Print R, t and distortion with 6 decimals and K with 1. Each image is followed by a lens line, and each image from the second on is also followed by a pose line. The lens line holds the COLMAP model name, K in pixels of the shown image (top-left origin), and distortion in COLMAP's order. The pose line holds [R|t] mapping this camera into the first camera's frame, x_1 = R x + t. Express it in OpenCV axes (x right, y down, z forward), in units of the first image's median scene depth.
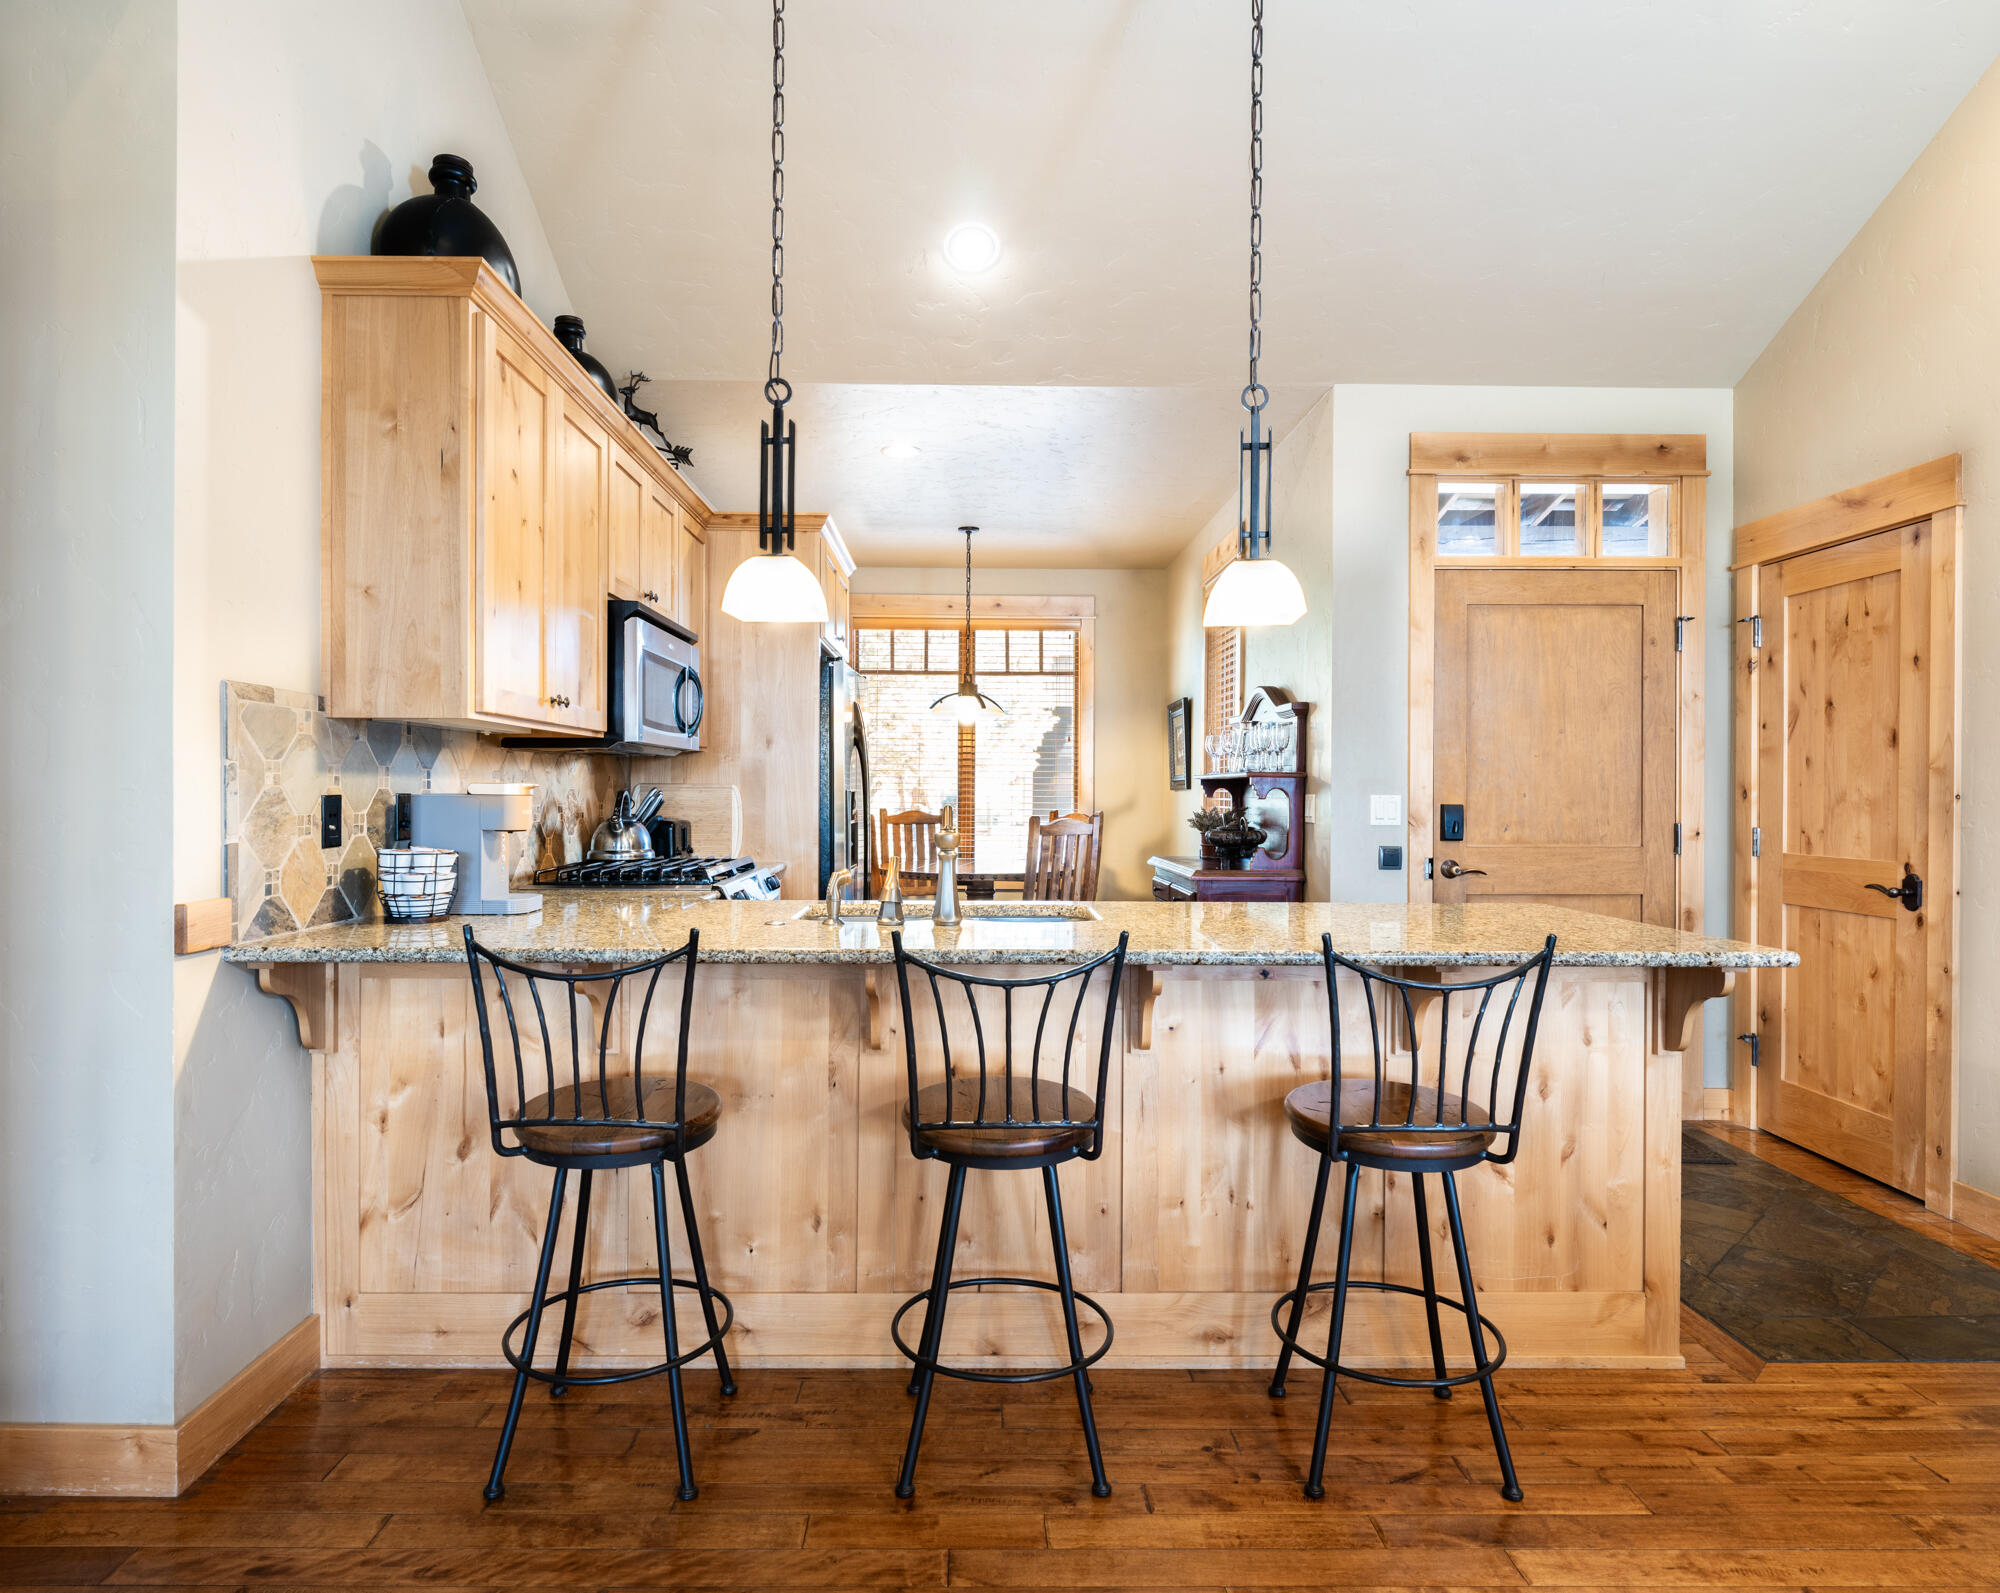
lens RADIAL K [[1154.0, 0, 987.7], [0, 1154.0, 789.8], [0, 0, 1]] dist [0.002891, 0.000834]
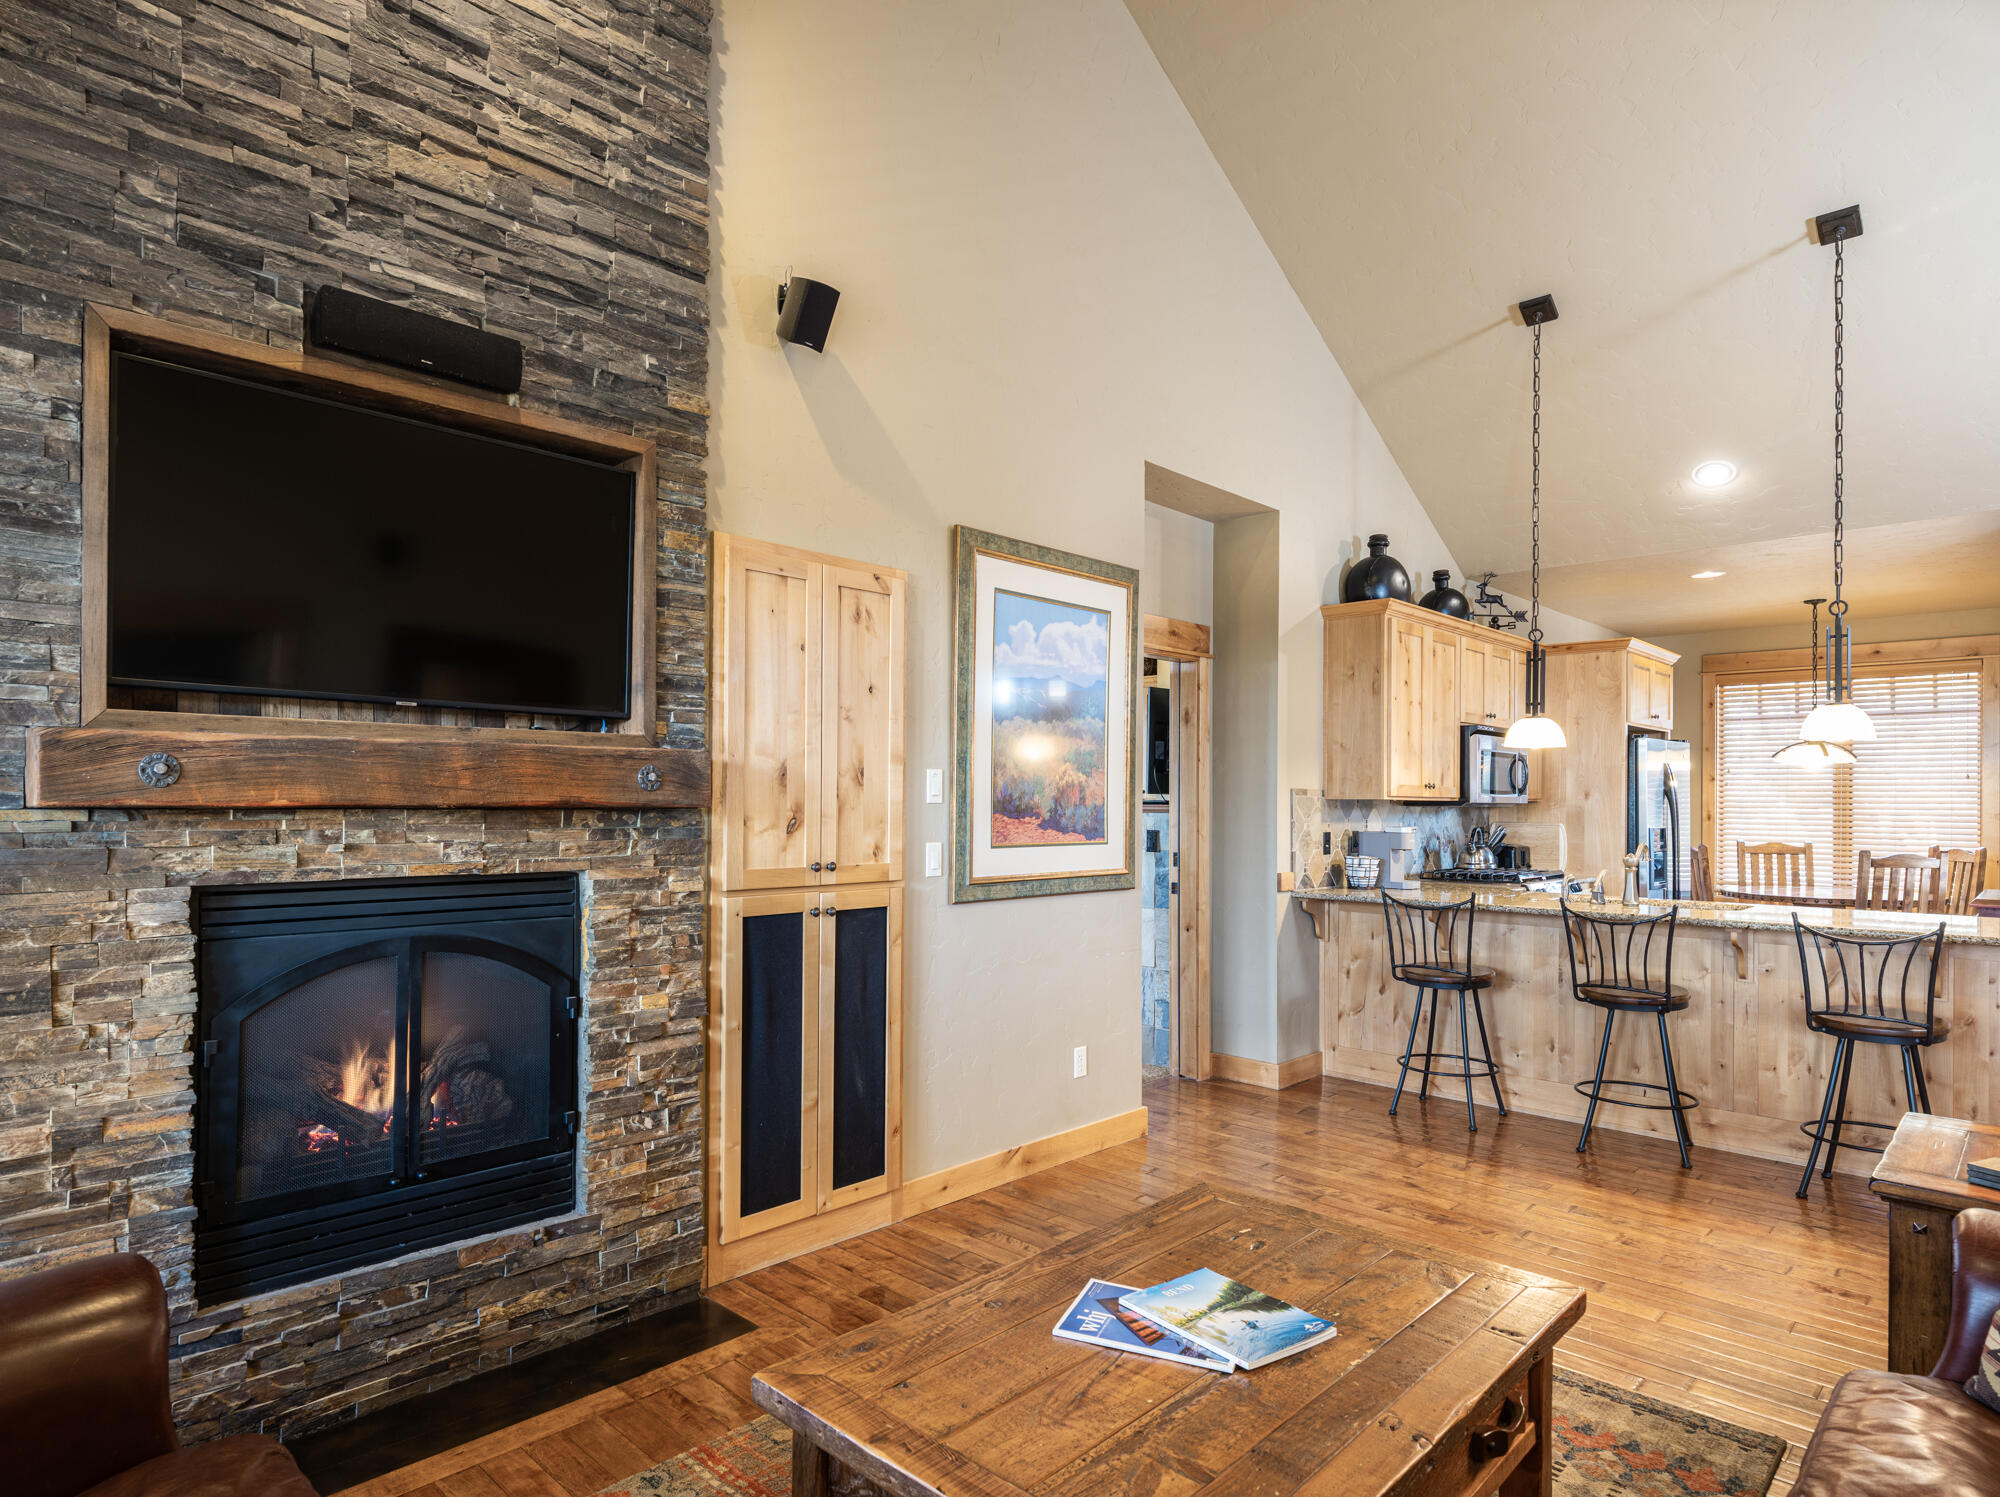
lens RADIAL K [[1123.7, 0, 927.3], [0, 1123.7, 799.7], [0, 0, 1]] dist [0.003826, -0.004427]
pose [[0.682846, -0.001706, -0.730560, 0.528024], [-0.003829, 0.999975, -0.005913, -0.043123], [0.730552, 0.006835, 0.682822, -1.114731]]
